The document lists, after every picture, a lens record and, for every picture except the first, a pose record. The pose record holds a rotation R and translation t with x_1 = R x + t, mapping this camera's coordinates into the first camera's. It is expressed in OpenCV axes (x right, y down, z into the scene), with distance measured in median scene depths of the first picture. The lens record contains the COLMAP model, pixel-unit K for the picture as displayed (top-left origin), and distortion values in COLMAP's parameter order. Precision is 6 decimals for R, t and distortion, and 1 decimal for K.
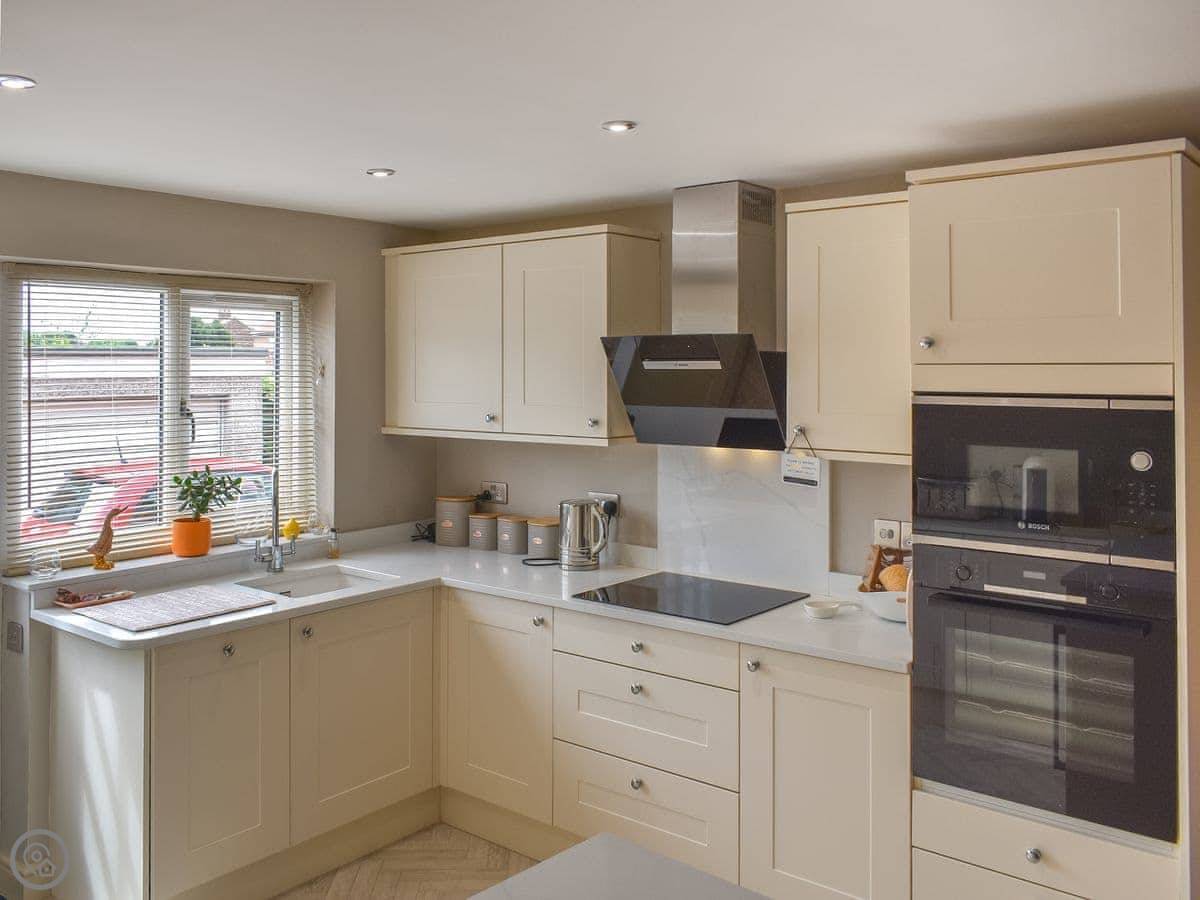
lens RADIAL K [[1055.9, 0, 600.0], [0, 1055.9, 450.0], [0, 0, 1]] dist [-0.000999, 0.002638]
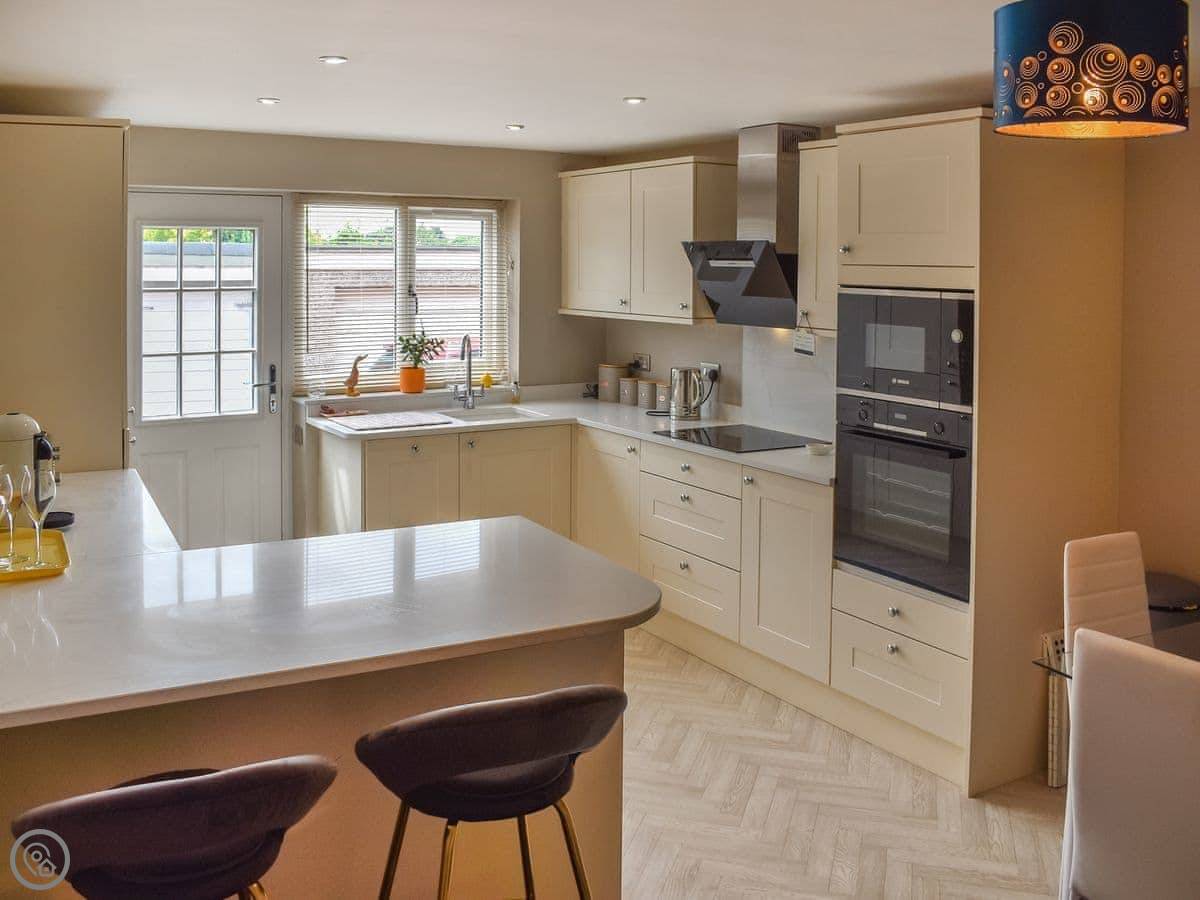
lens RADIAL K [[1082.6, 0, 600.0], [0, 1082.6, 450.0], [0, 0, 1]] dist [-0.026543, -0.004355]
pose [[0.951122, 0.062681, -0.302386, 0.318902], [-0.034345, 0.994580, 0.098137, 0.023828], [0.306898, -0.082955, 0.948120, -0.343267]]
